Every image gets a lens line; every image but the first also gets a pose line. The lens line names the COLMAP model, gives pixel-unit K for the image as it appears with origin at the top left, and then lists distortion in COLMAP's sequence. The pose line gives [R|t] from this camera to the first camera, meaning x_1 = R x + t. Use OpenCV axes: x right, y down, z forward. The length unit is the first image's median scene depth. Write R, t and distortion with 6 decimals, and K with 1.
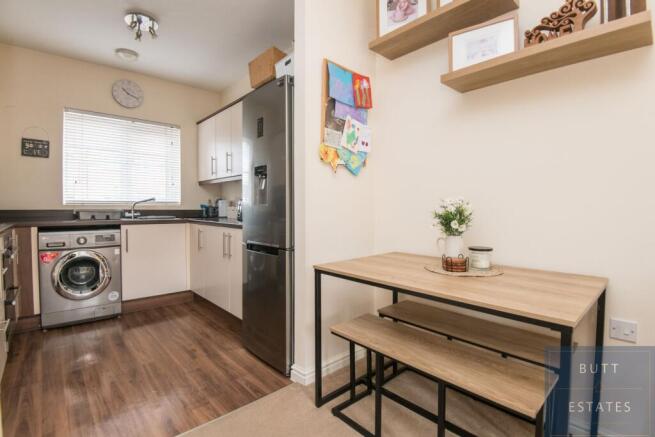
lens RADIAL K [[309.3, 0, 330.1], [0, 309.3, 217.4], [0, 0, 1]] dist [-0.001894, -0.022069]
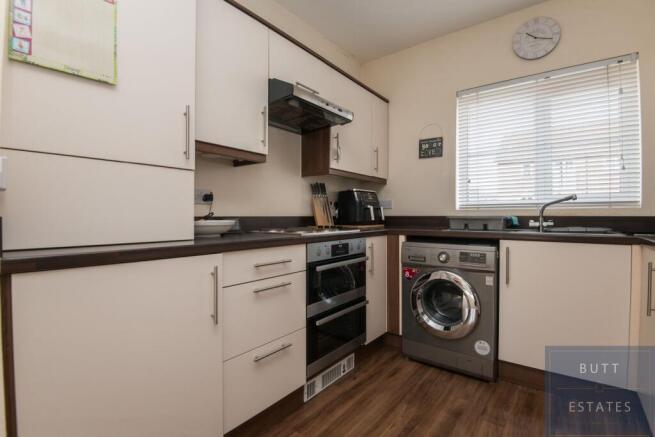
lens RADIAL K [[309.3, 0, 330.1], [0, 309.3, 217.4], [0, 0, 1]] dist [-0.001894, -0.022069]
pose [[0.172279, 0.001209, -0.985047, -0.113197], [-0.029100, 0.999569, -0.003862, -0.008789], [0.984618, 0.029330, 0.172240, 0.542955]]
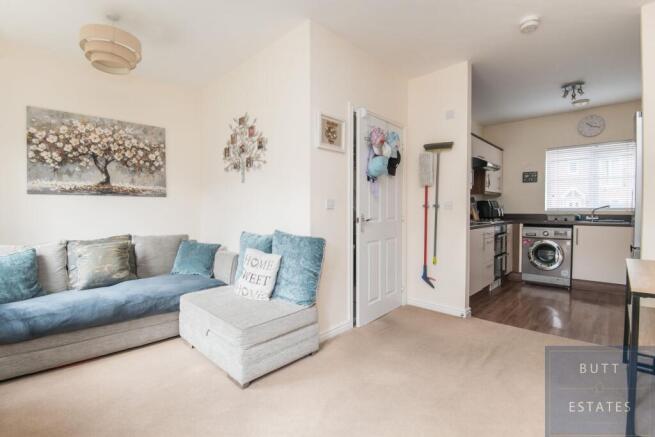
lens RADIAL K [[309.3, 0, 330.1], [0, 309.3, 217.4], [0, 0, 1]] dist [-0.001894, -0.022069]
pose [[0.078895, 0.026266, -0.996537, 0.644881], [-0.025563, 0.999377, 0.024318, -0.018027], [0.996555, 0.023556, 0.079517, -0.239167]]
